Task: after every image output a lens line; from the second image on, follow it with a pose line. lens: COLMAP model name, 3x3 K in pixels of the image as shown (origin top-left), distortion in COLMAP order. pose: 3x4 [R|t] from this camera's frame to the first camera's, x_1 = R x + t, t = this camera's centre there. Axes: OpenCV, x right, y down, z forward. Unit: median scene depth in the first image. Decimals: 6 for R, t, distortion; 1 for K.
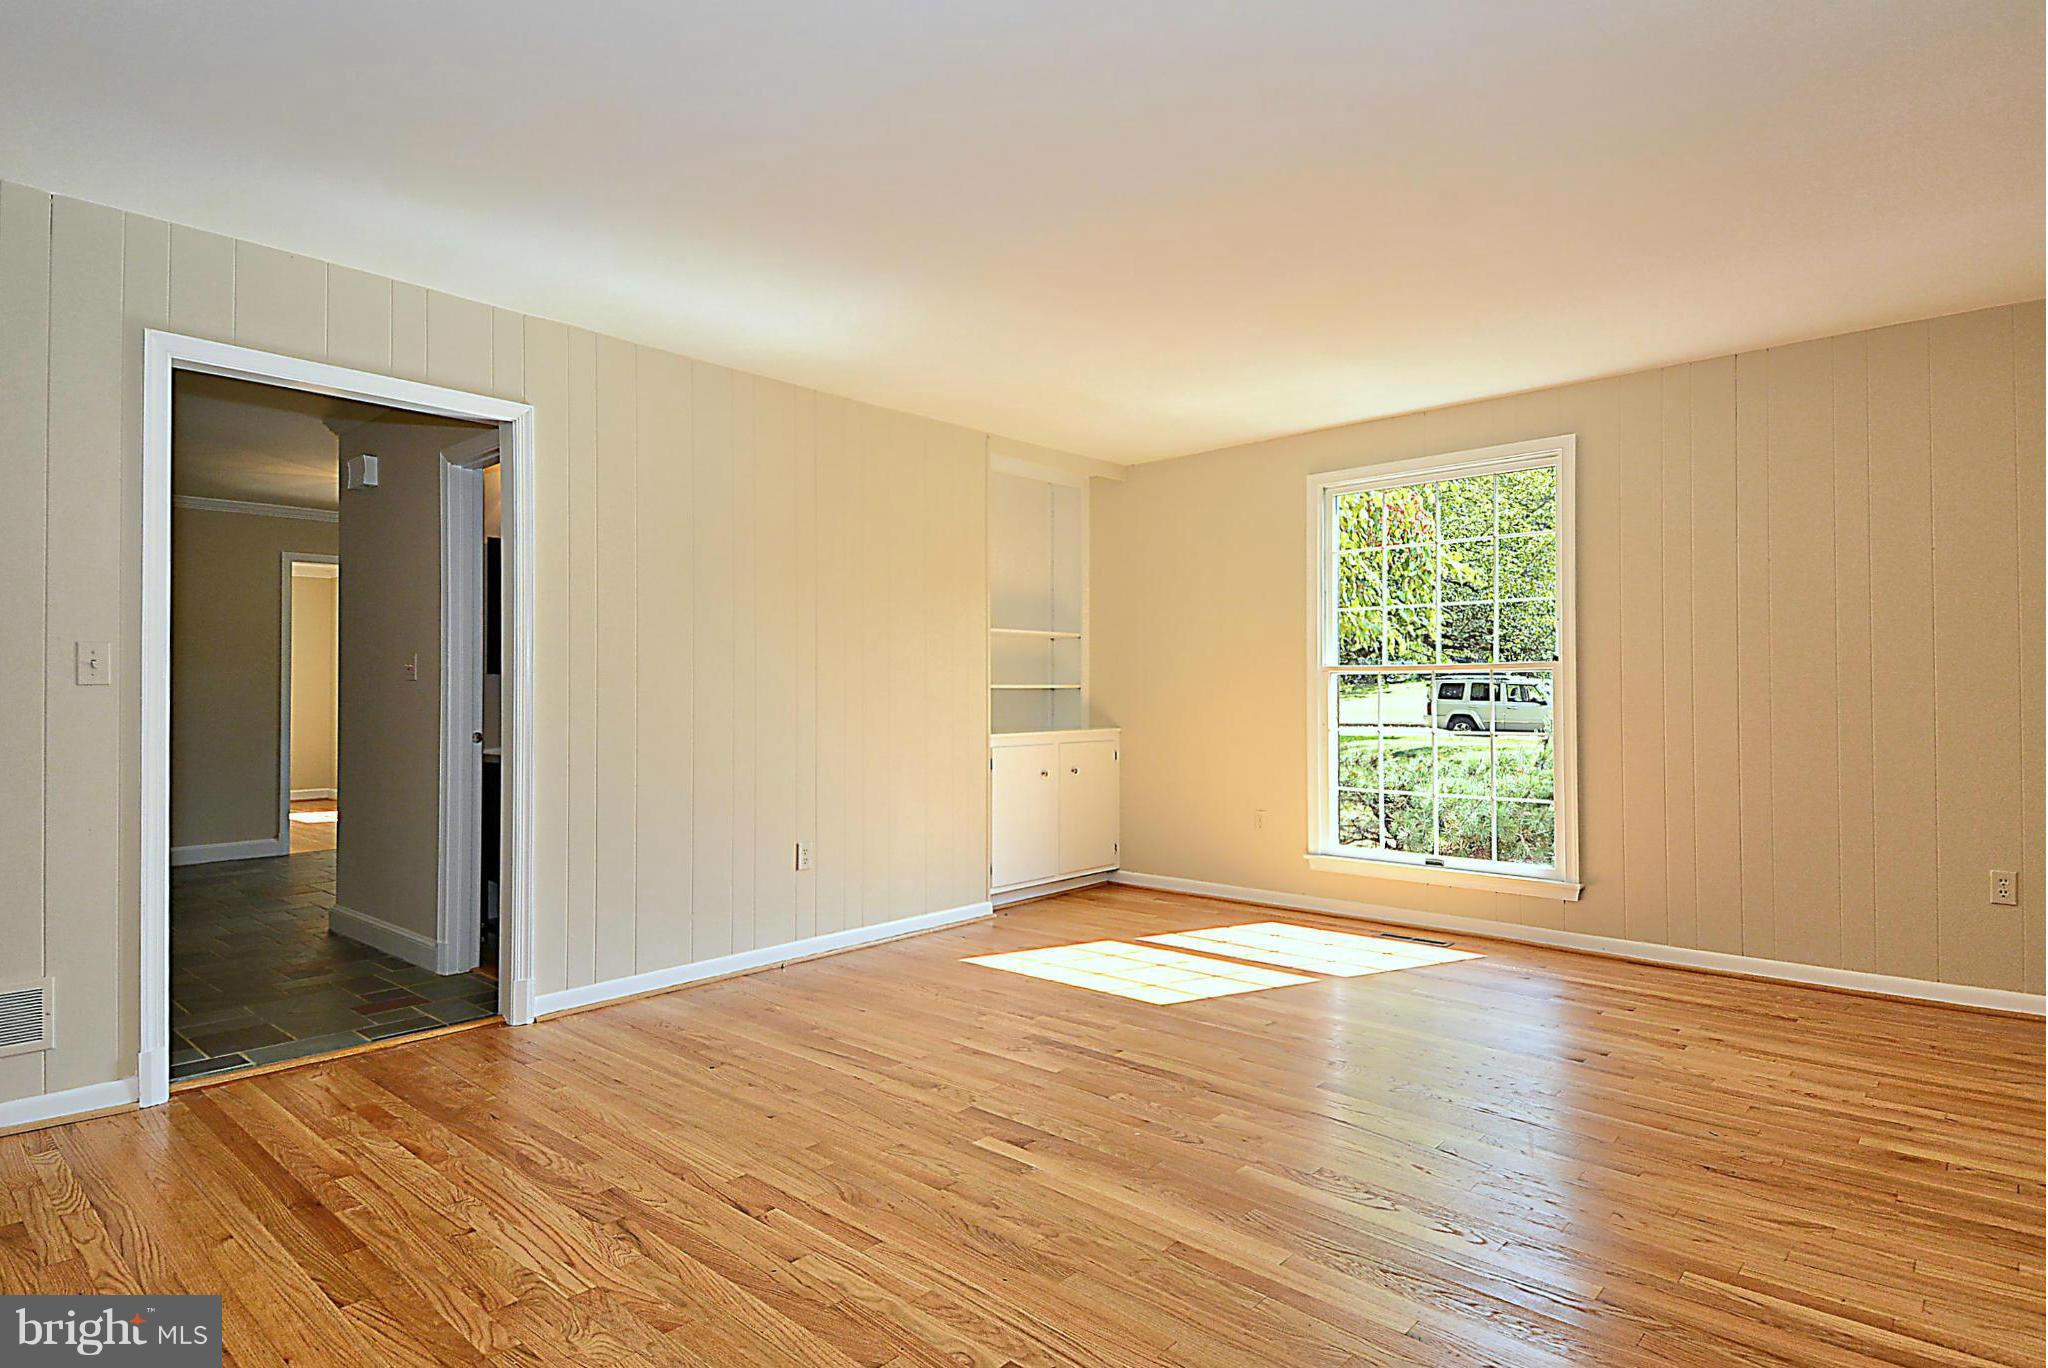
lens RADIAL K [[1091.9, 0, 1023.1], [0, 1091.9, 689.4], [0, 0, 1]] dist [0.039502, -0.001995]
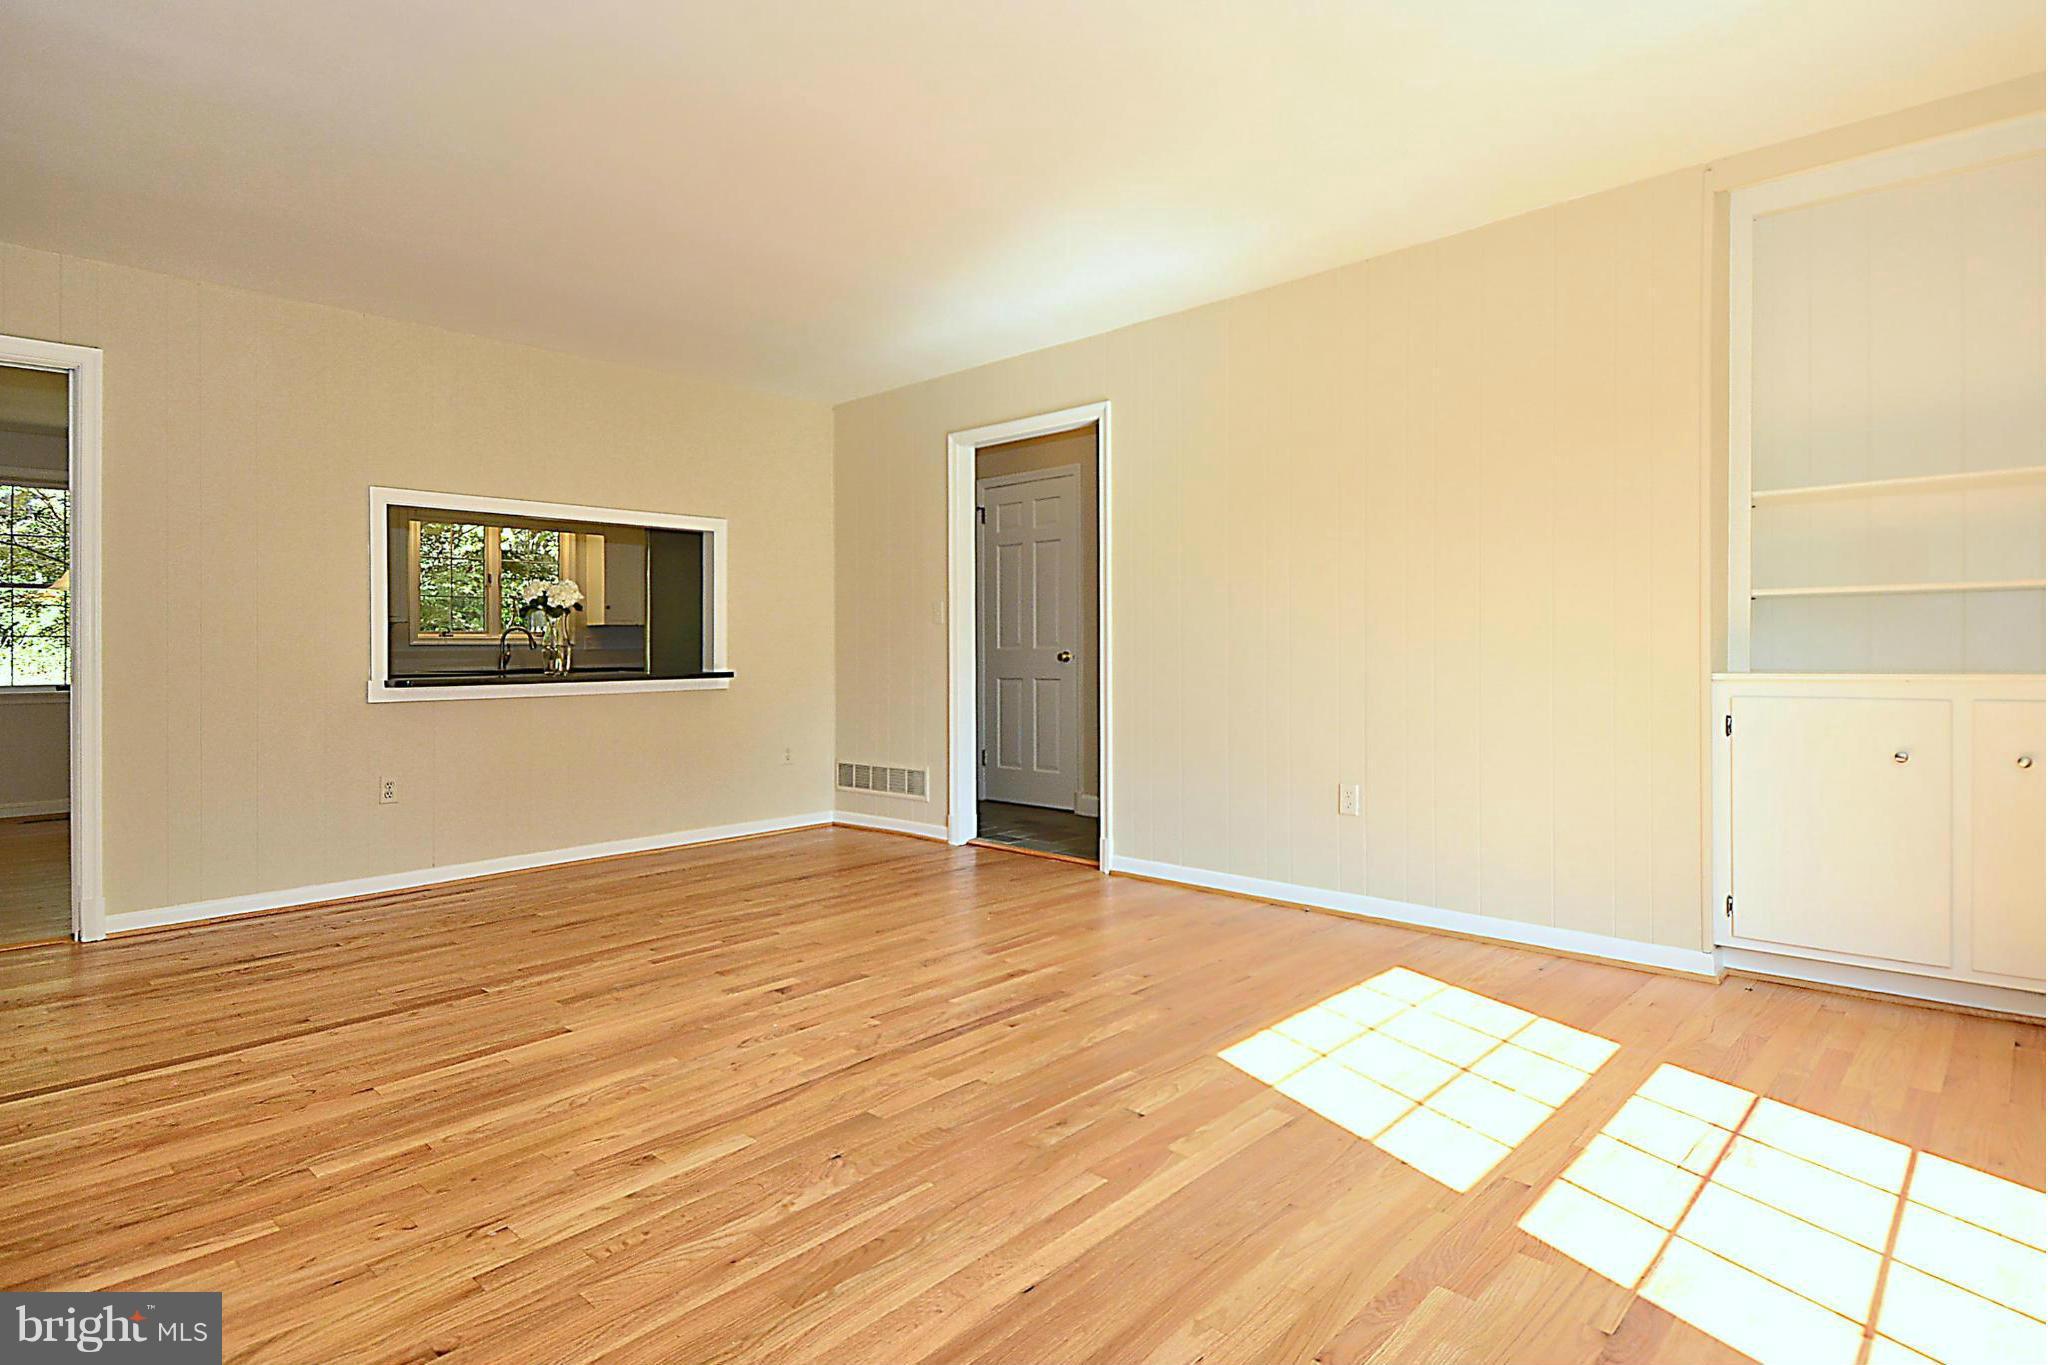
lens RADIAL K [[1091.9, 0, 1023.9], [0, 1091.9, 664.7], [0, 0, 1]] dist [0.039502, -0.001995]
pose [[-0.023815, 0.019152, -0.999533, 0.929288], [0.013073, 0.999737, 0.018844, 0.031206], [0.999631, -0.012618, -0.024060, 1.022932]]
